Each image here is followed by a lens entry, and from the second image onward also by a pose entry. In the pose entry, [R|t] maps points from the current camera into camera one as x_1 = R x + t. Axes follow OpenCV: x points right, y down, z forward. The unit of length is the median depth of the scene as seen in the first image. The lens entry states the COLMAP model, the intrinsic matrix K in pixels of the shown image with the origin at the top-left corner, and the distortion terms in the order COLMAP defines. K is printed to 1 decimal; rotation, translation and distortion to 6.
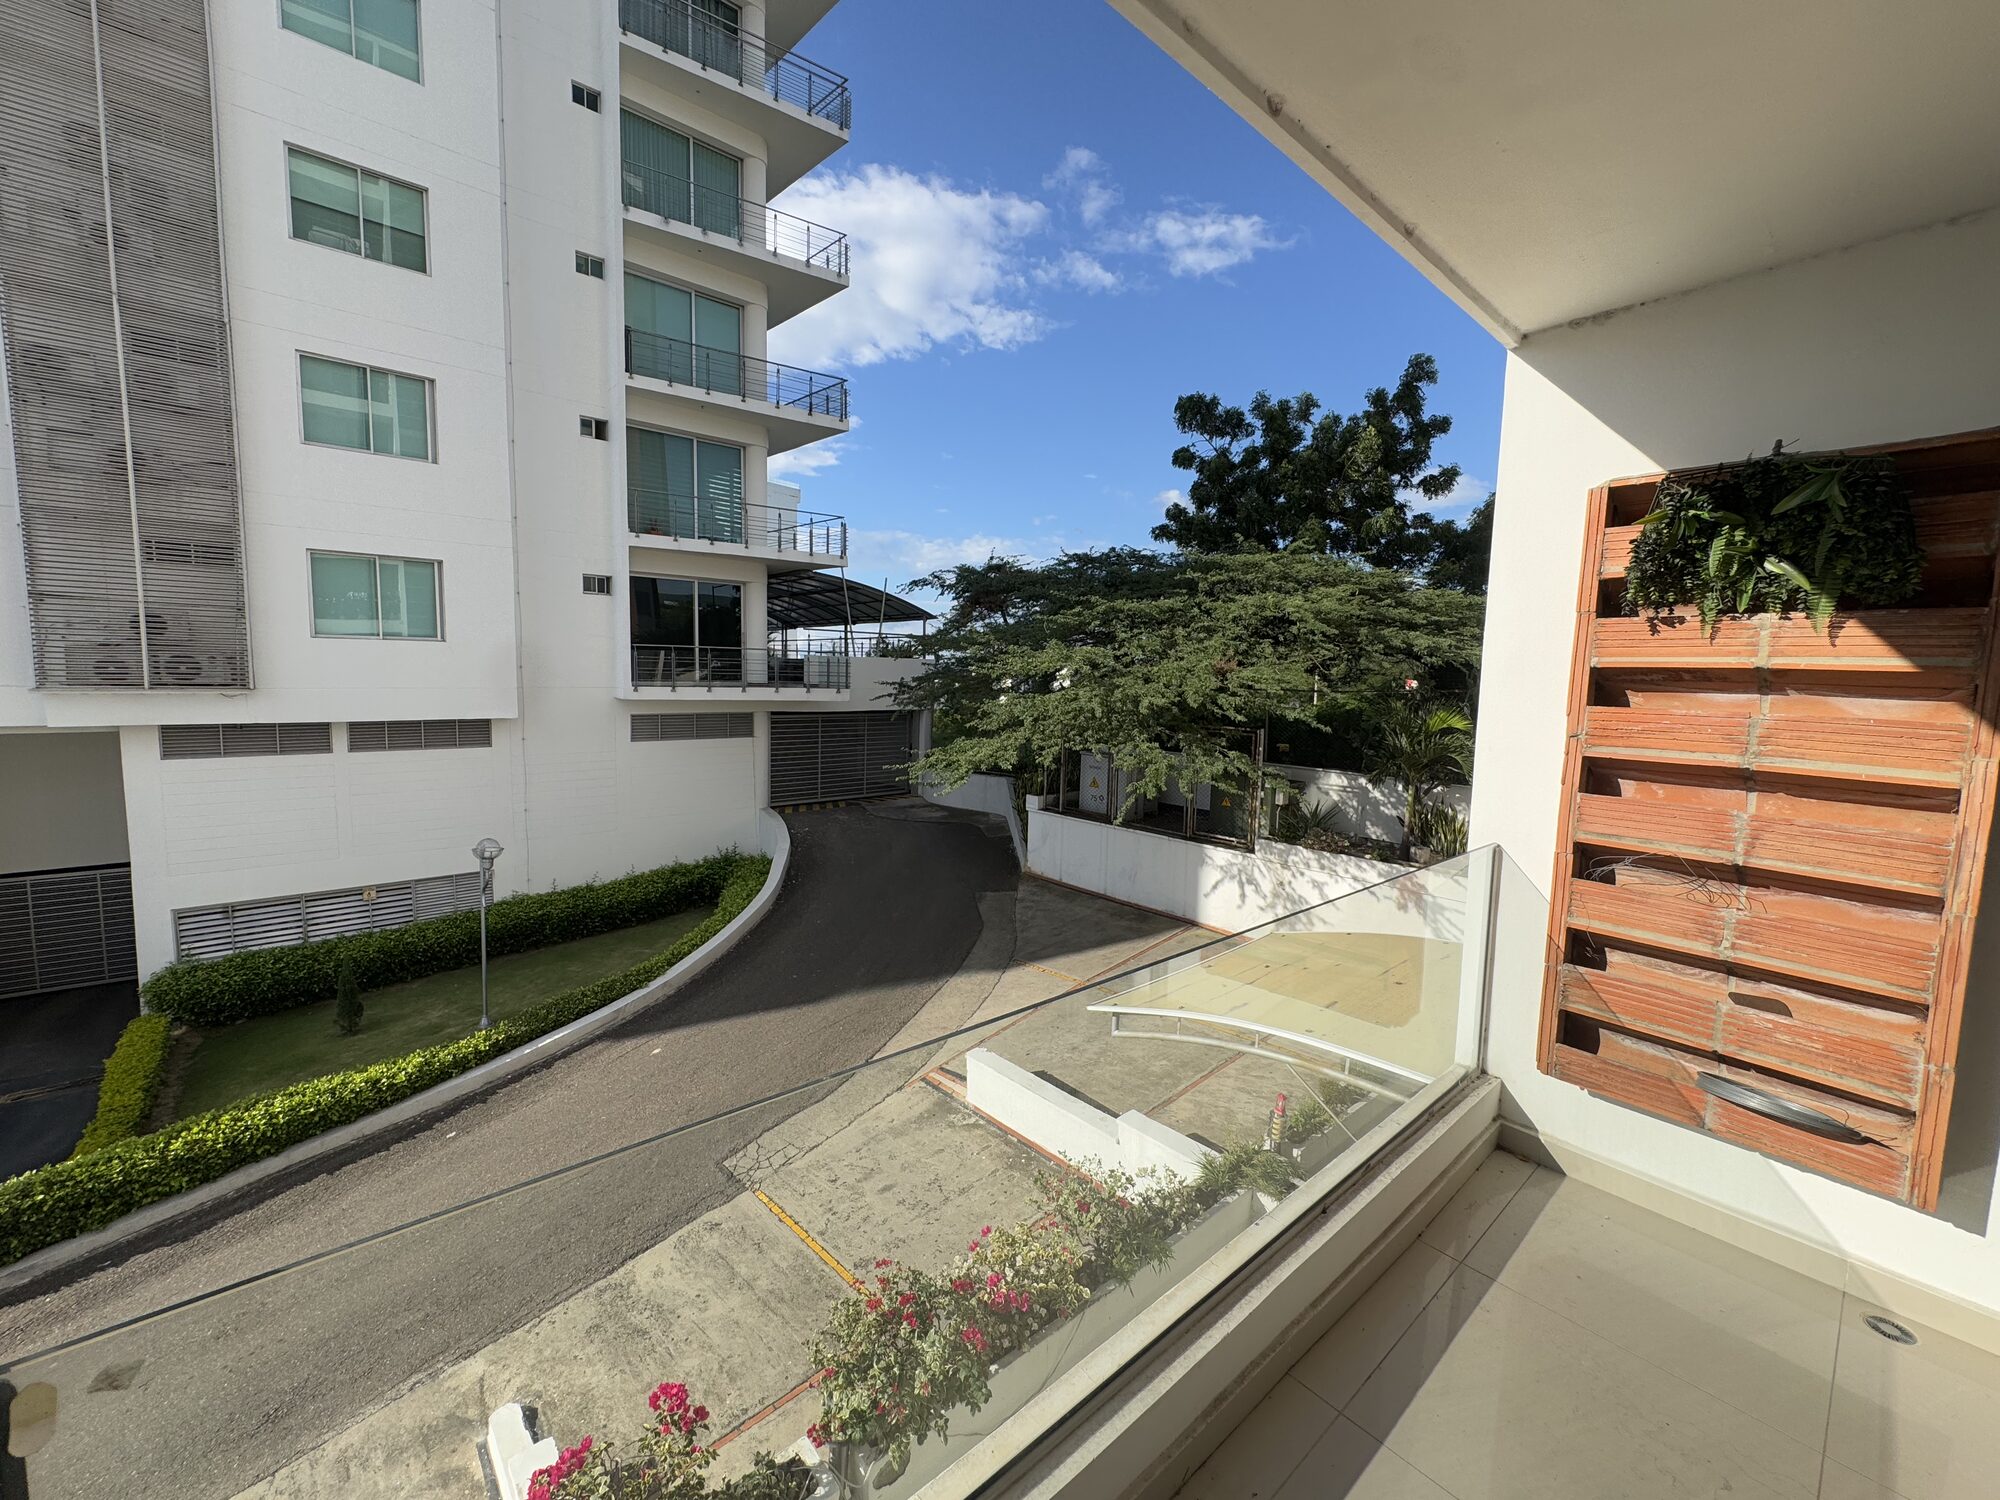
lens RADIAL K [[802.9, 0, 1004.3], [0, 802.9, 752.5], [0, 0, 1]] dist [-0.003992, 0.000800]
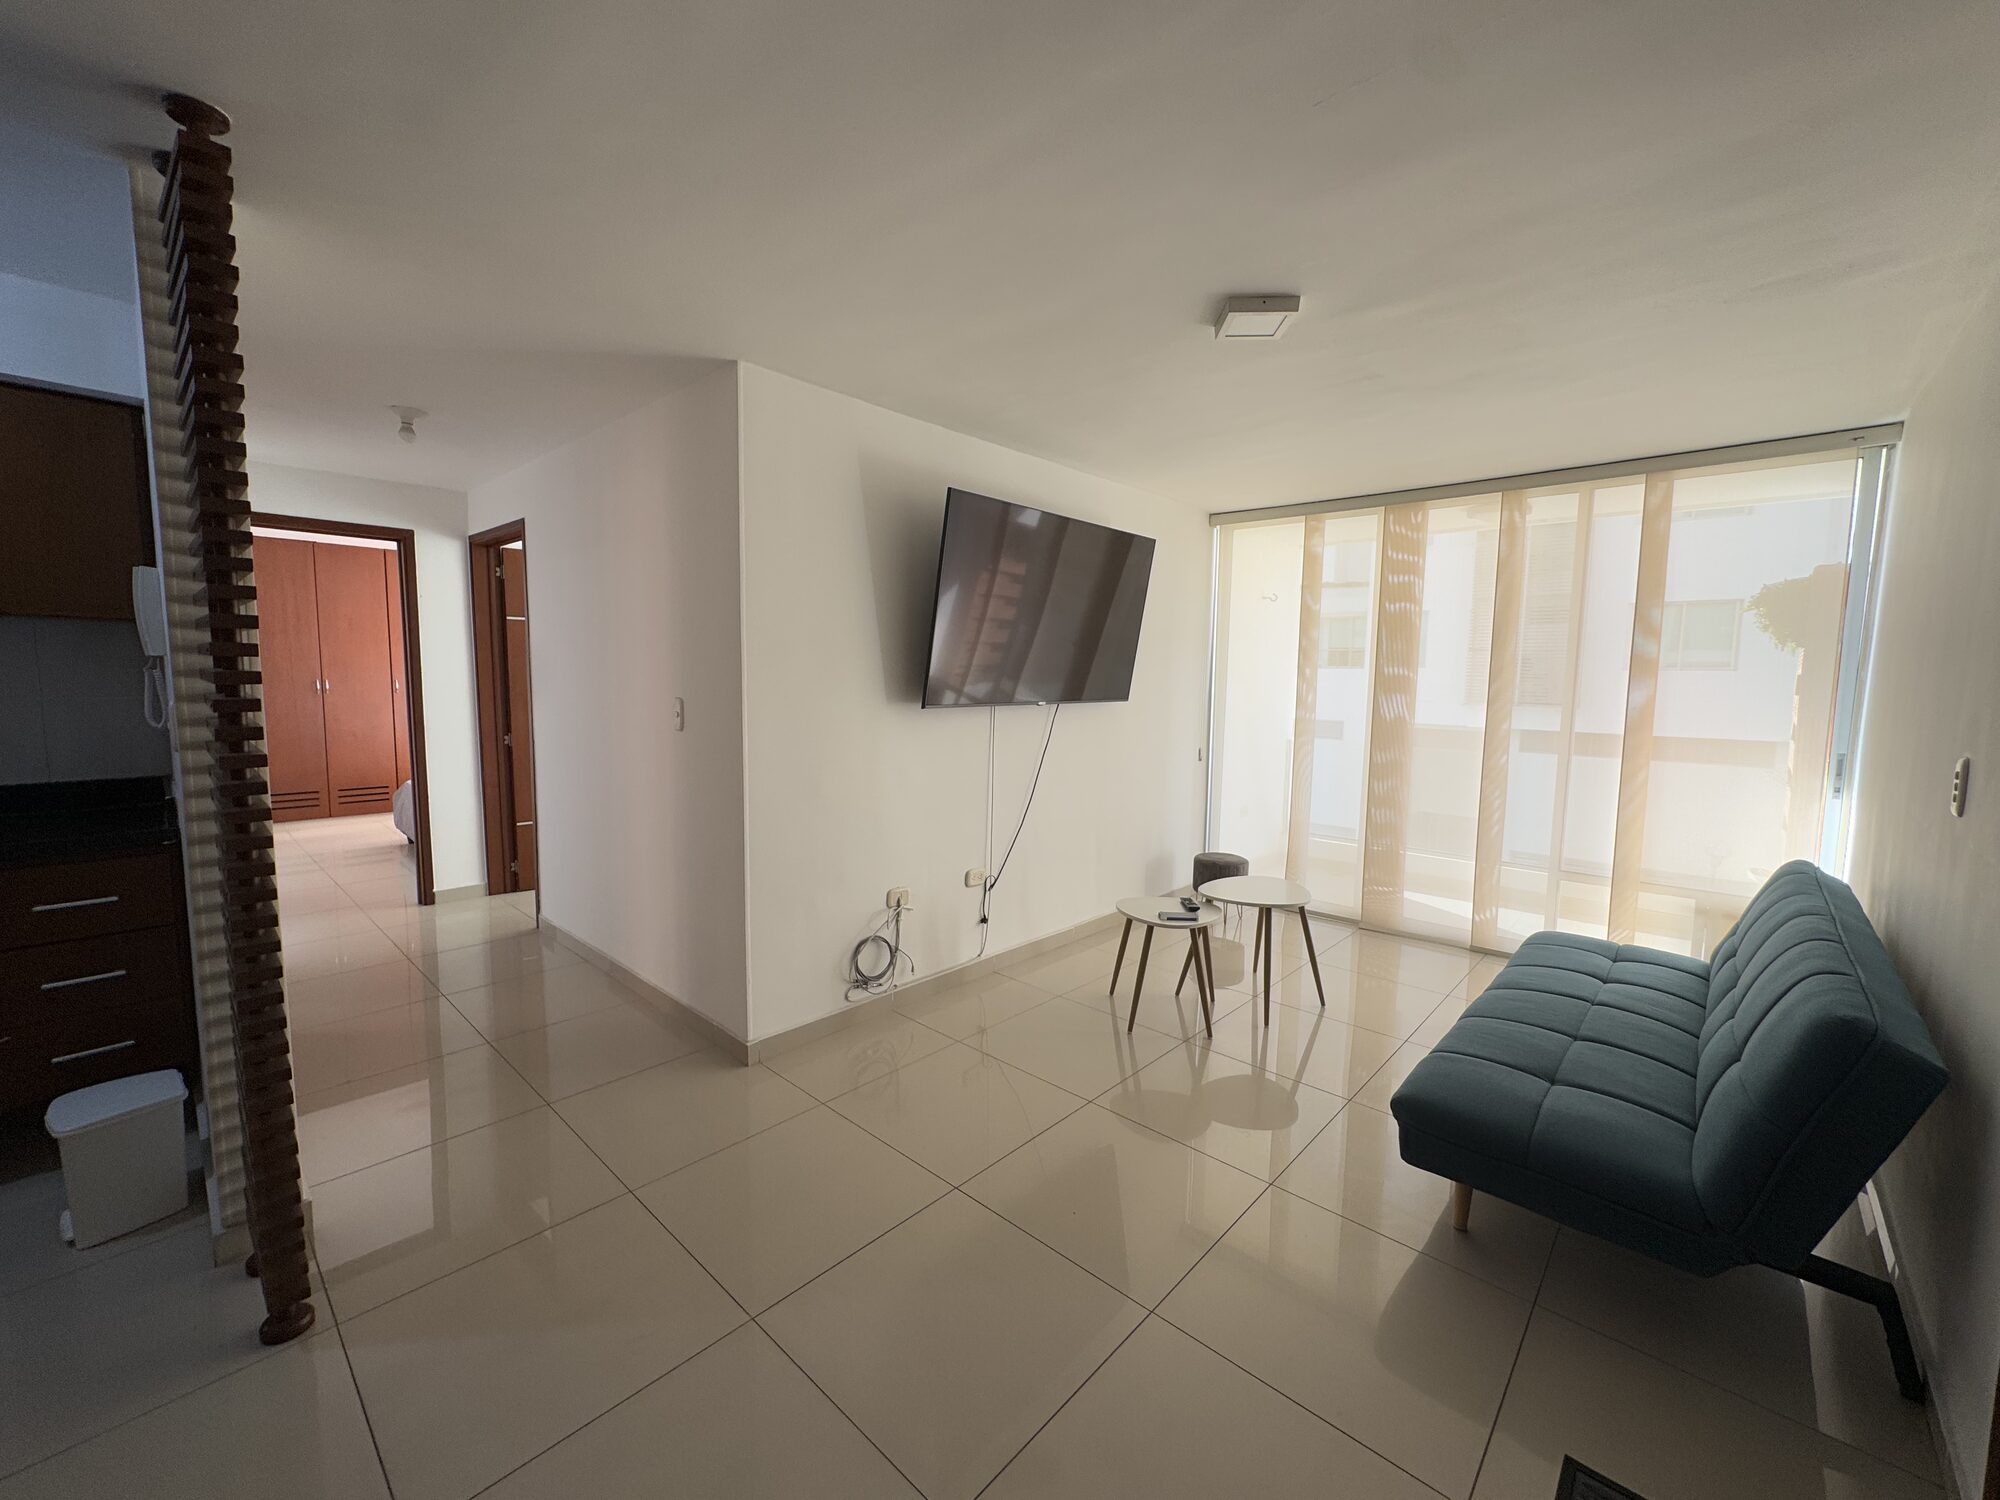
lens RADIAL K [[802.9, 0, 996.8], [0, 802.9, 752.0], [0, 0, 1]] dist [-0.003992, 0.000800]
pose [[0.107091, 0.075694, -0.991364, 0.397438], [-0.113408, 0.991520, 0.063455, 0.028272], [0.987760, 0.105633, 0.114767, -0.183739]]
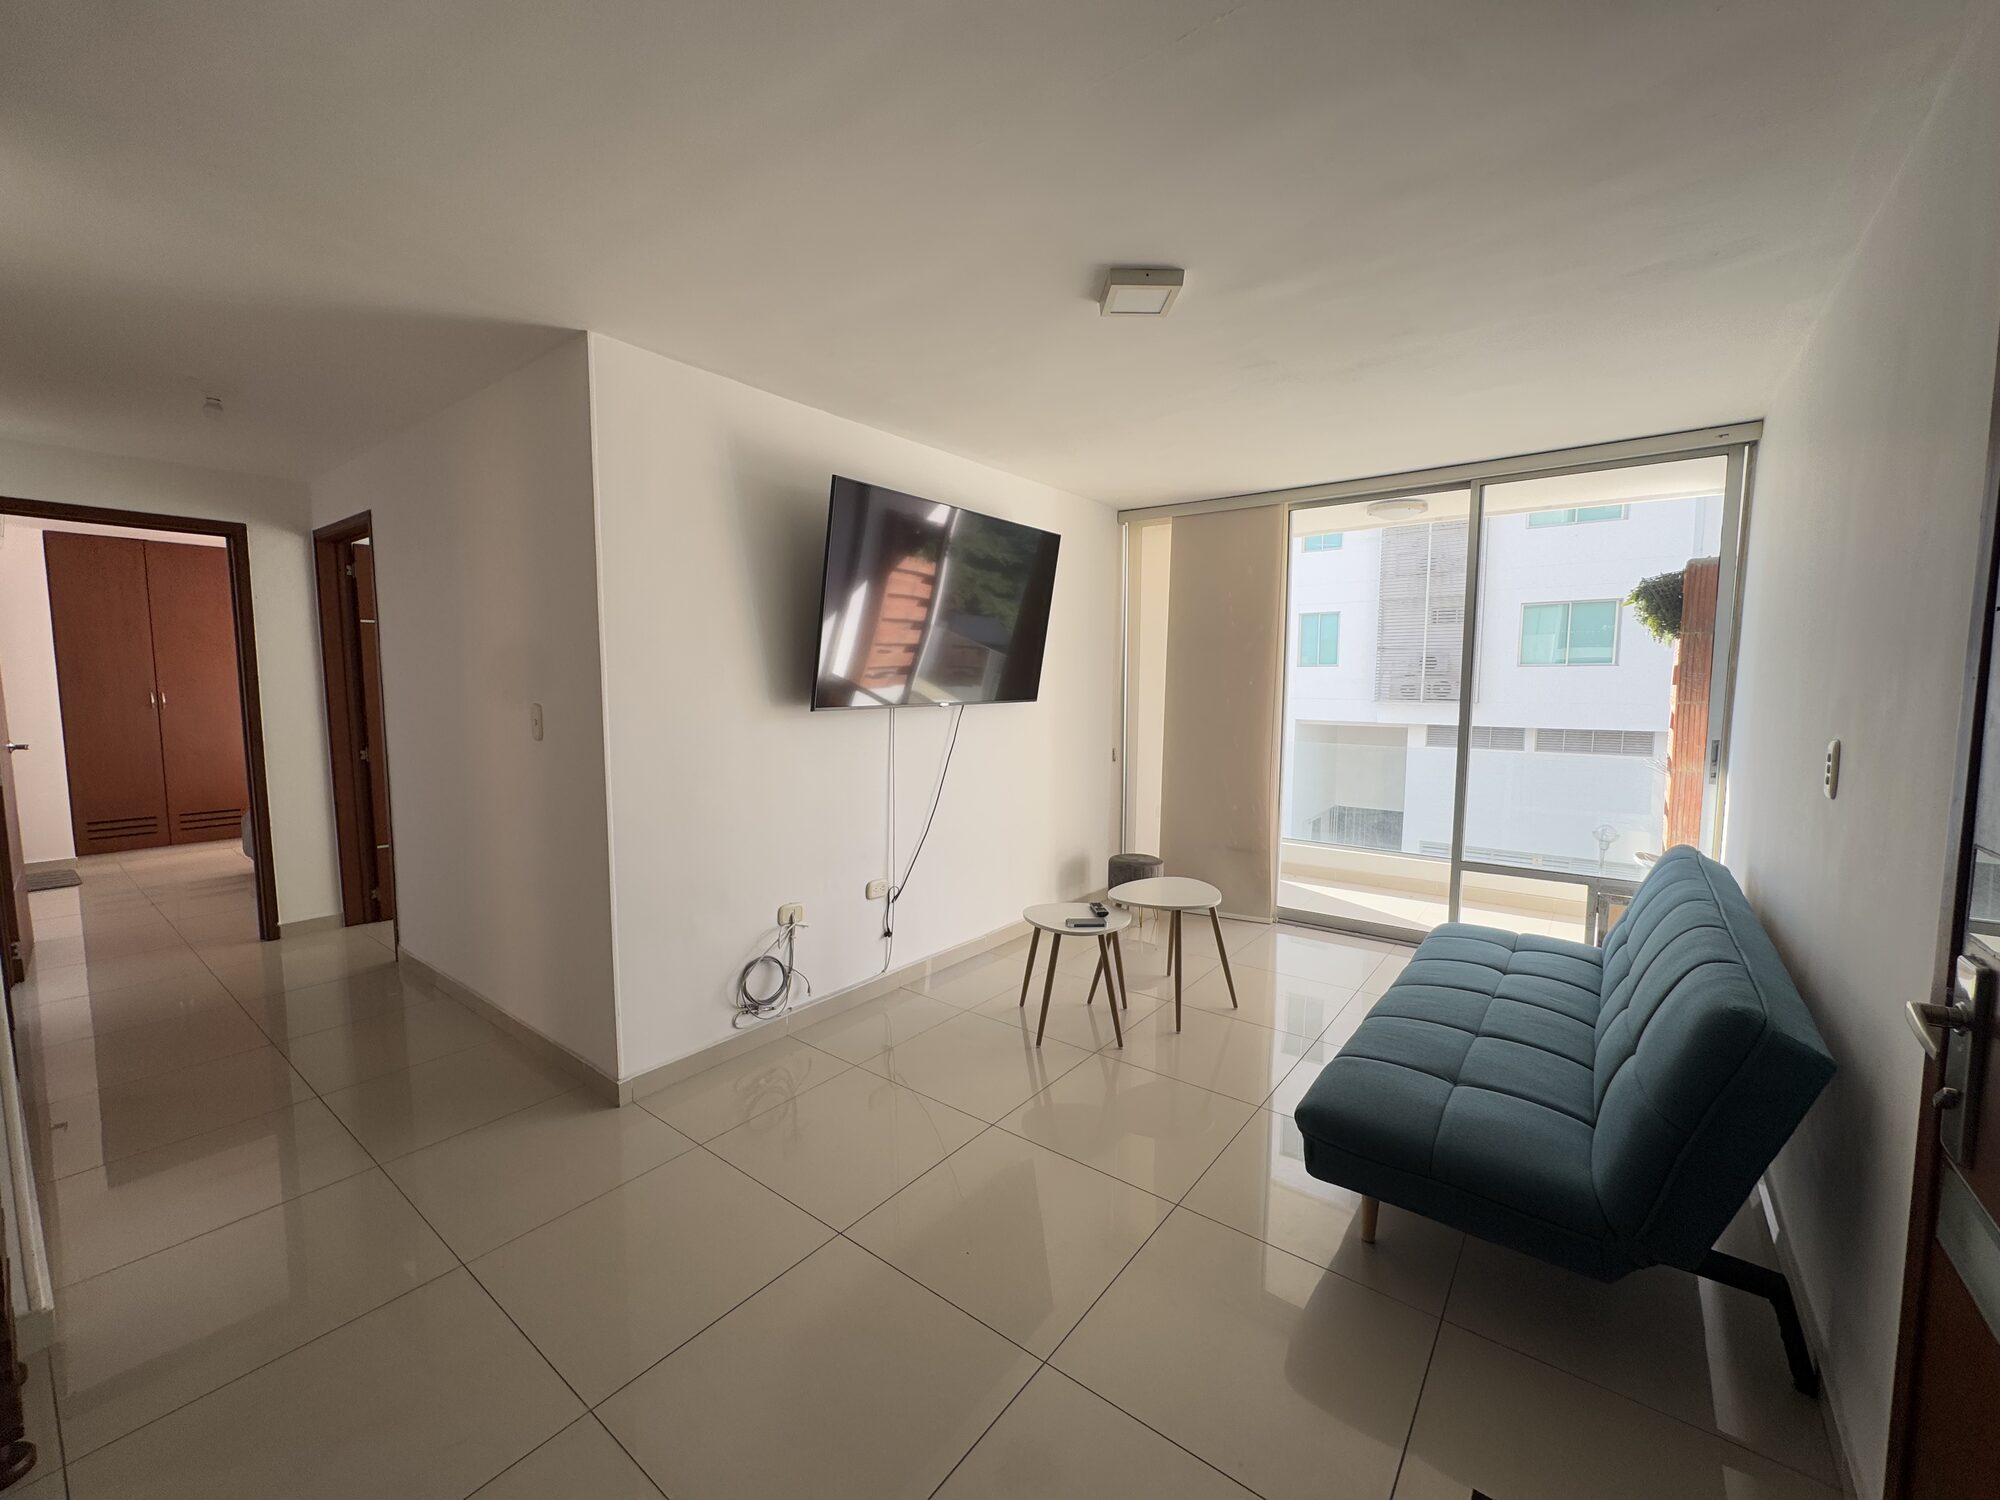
lens RADIAL K [[802.9, 0, 997.3], [0, 802.9, 752.2], [0, 0, 1]] dist [-0.003992, 0.000800]
pose [[0.193030, 0.066949, -0.978906, 0.386367], [-0.096924, 0.994091, 0.048875, 0.028451], [0.976394, 0.085445, 0.198379, -0.171728]]
